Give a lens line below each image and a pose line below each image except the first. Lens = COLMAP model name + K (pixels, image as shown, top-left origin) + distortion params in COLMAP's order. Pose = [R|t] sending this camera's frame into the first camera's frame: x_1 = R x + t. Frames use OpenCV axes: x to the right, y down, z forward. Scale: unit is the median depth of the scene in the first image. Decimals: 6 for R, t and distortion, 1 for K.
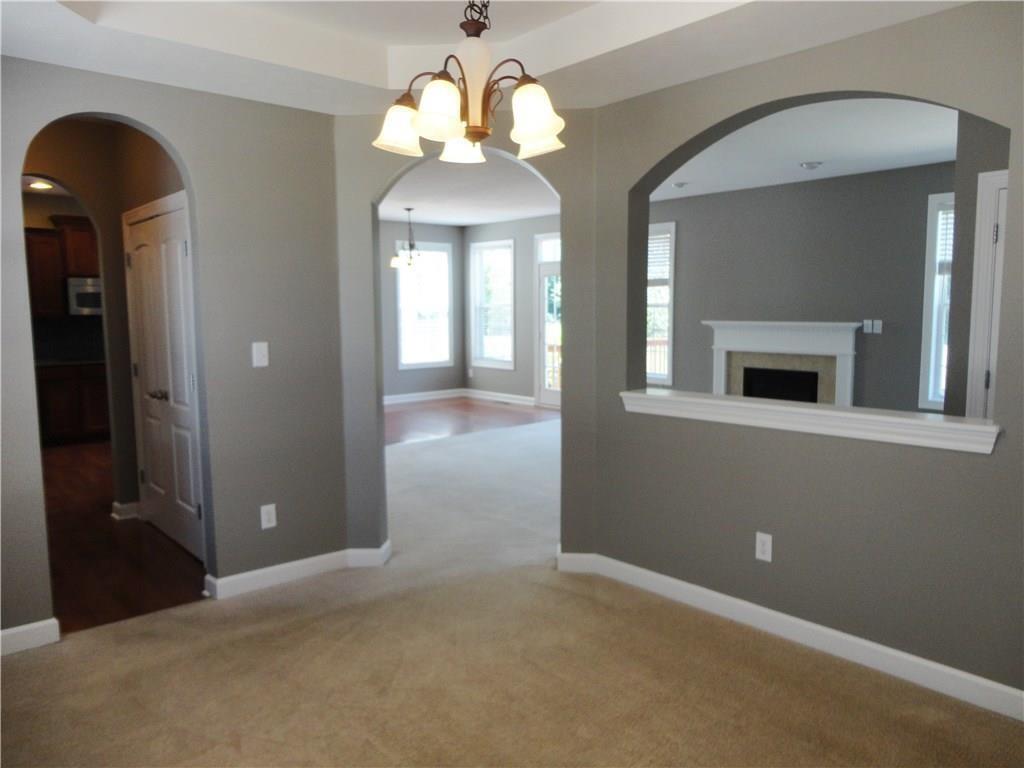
lens RADIAL K [[746.4, 0, 512.4], [0, 746.4, 385.0], [0, 0, 1]] dist [-0.011616, -0.000108]
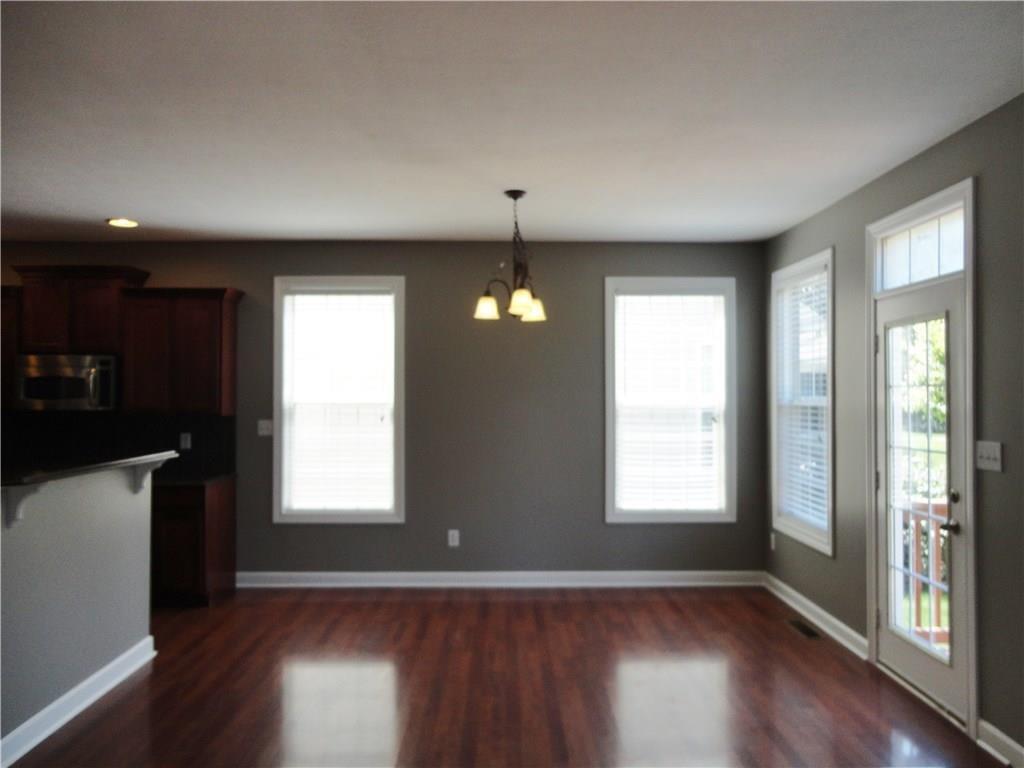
lens RADIAL K [[746.4, 0, 489.2], [0, 746.4, 390.1], [0, 0, 1]] dist [-0.011616, -0.000108]
pose [[0.754382, 0.002379, -0.656431, 0.127497], [-0.076000, 0.993585, -0.083740, -0.061642], [0.652021, 0.113061, 0.749724, 0.539155]]
